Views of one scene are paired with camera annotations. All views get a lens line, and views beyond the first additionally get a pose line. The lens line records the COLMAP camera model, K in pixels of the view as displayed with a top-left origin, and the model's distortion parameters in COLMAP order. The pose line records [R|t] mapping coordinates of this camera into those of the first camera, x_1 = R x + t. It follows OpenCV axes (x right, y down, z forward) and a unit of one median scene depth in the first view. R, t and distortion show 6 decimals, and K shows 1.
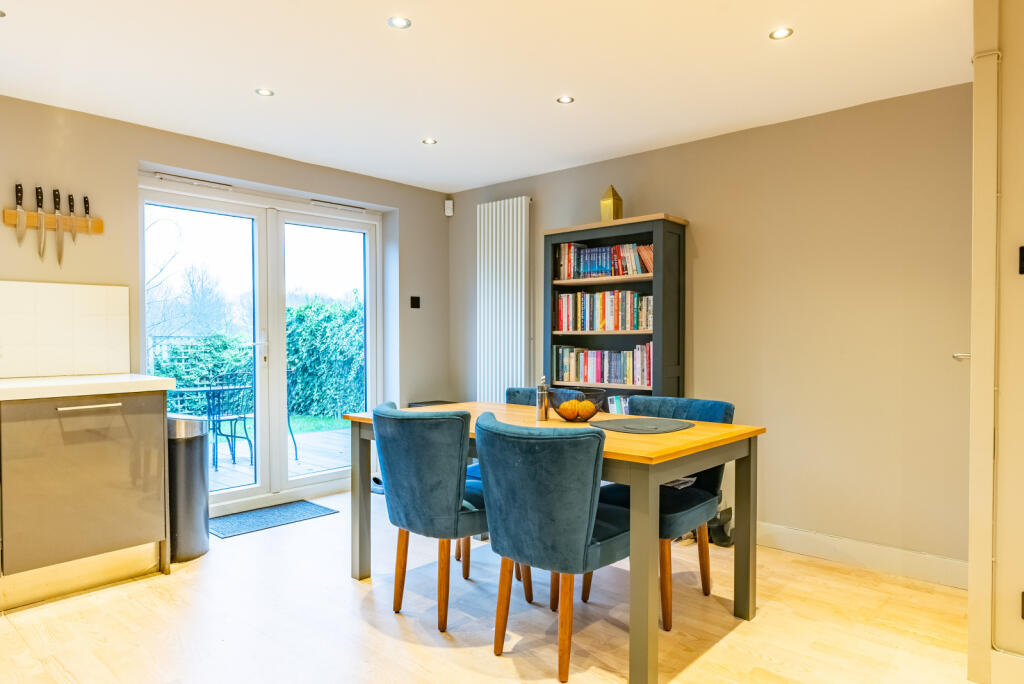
lens RADIAL K [[640.1, 0, 512.0], [0, 640.1, 342.0], [0, 0, 1]] dist [0.001657, 0.001851]
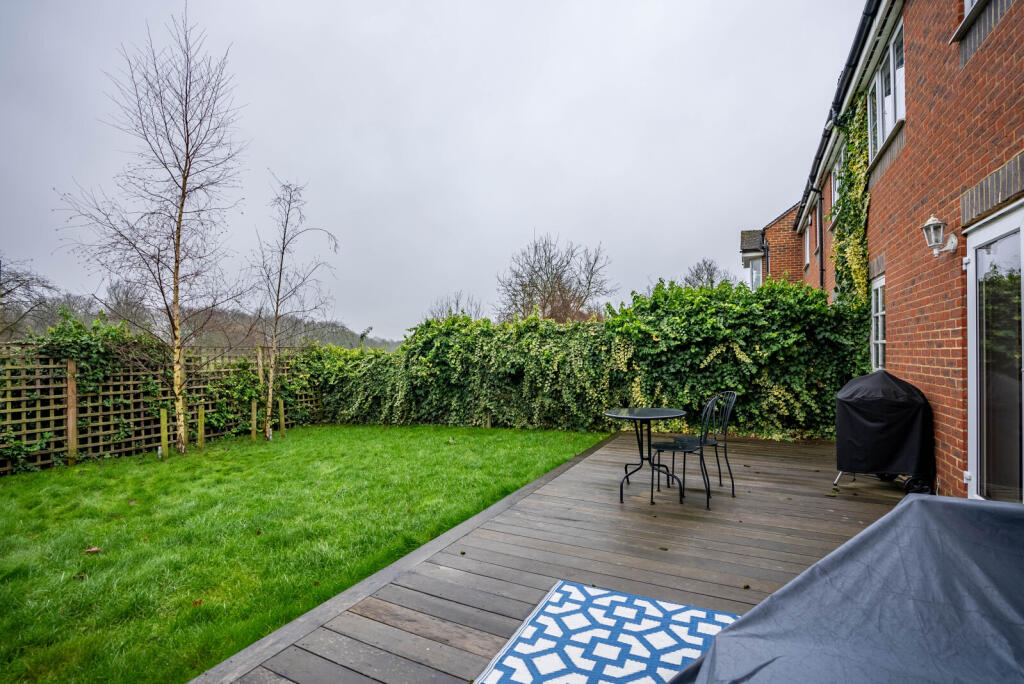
lens RADIAL K [[467.7, 0, 512.0], [0, 467.7, 342.0], [0, 0, 1]] dist [-0.014679, 0.000197]
pose [[0.964687, 0.016218, 0.262901, -1.273299], [-0.010948, 0.999709, -0.021499, -0.017815], [-0.263173, 0.017862, 0.964583, 0.678645]]
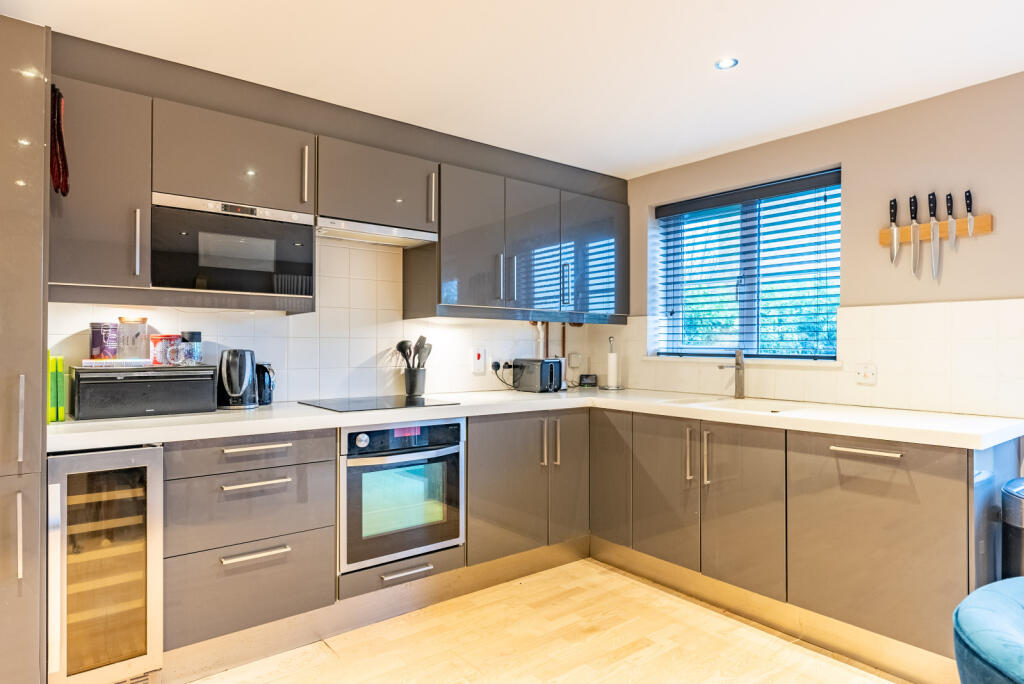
lens RADIAL K [[602.4, 0, 512.0], [0, 602.4, 342.0], [0, 0, 1]] dist [-0.001747, 0.000278]
pose [[-0.162242, -0.005528, -0.986735, 0.137381], [-0.011659, 0.999925, -0.003685, -0.023605], [0.986682, 0.010907, -0.162295, 0.462161]]
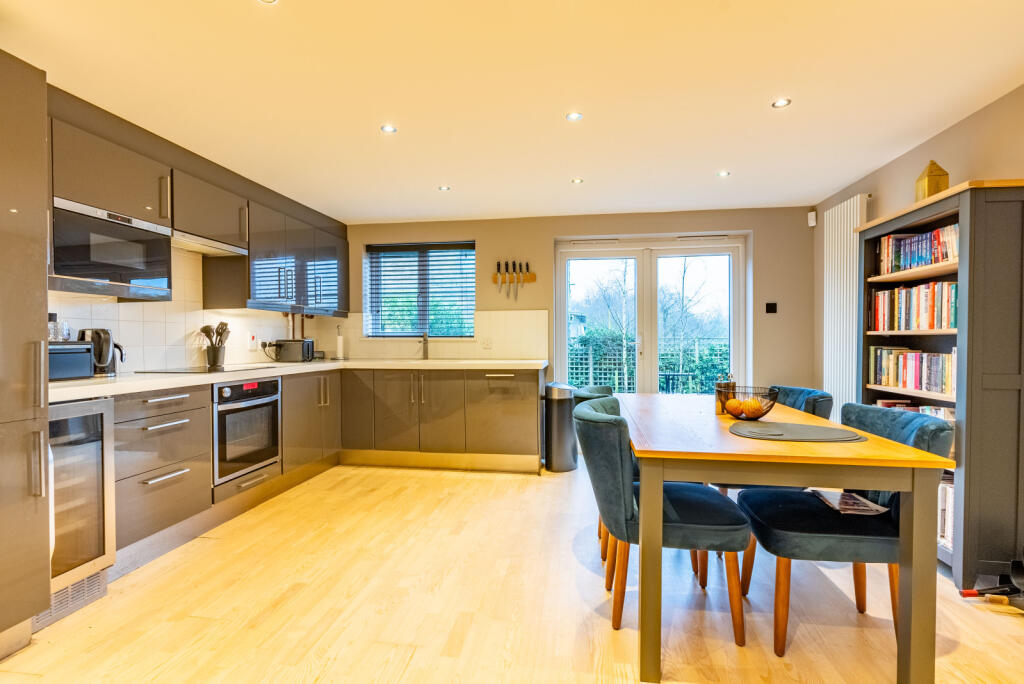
lens RADIAL K [[467.7, 0, 512.0], [0, 467.7, 342.0], [0, 0, 1]] dist [-0.014679, 0.000197]
pose [[0.548441, 0.003533, -0.836182, 0.358627], [-0.004096, 0.999990, 0.001539, -0.000117], [0.836179, 0.002581, 0.548450, 0.186118]]
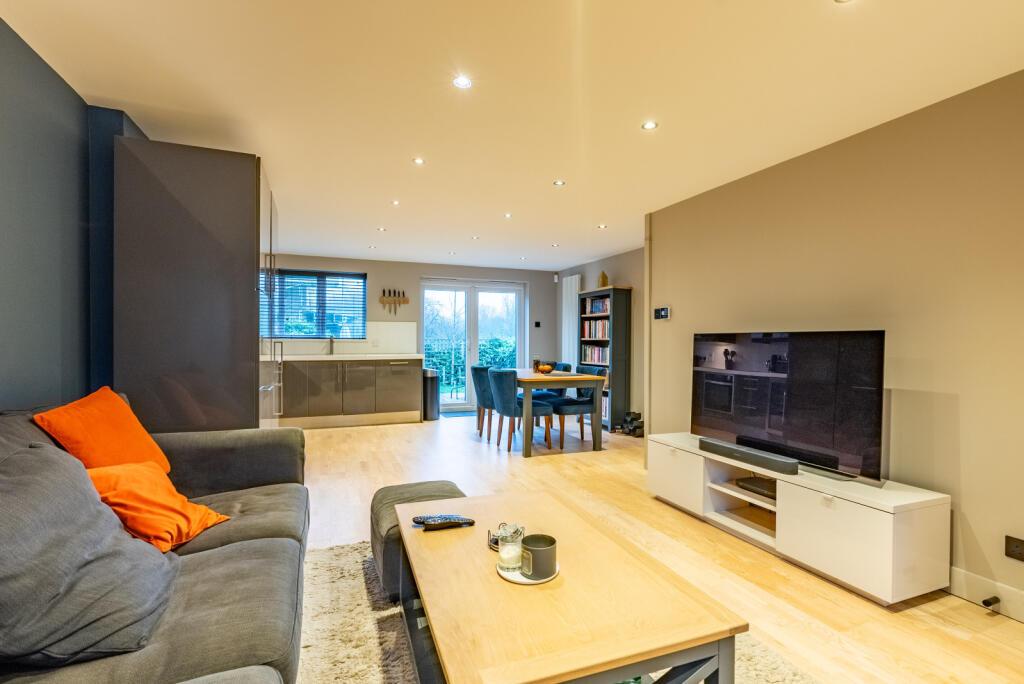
lens RADIAL K [[467.7, 0, 512.0], [0, 467.7, 342.0], [0, 0, 1]] dist [-0.014679, 0.000197]
pose [[0.896517, 0.006101, -0.442966, 0.567739], [-0.007807, 0.999967, -0.002028, 0.000271], [0.442940, 0.005276, 0.896536, -0.533344]]
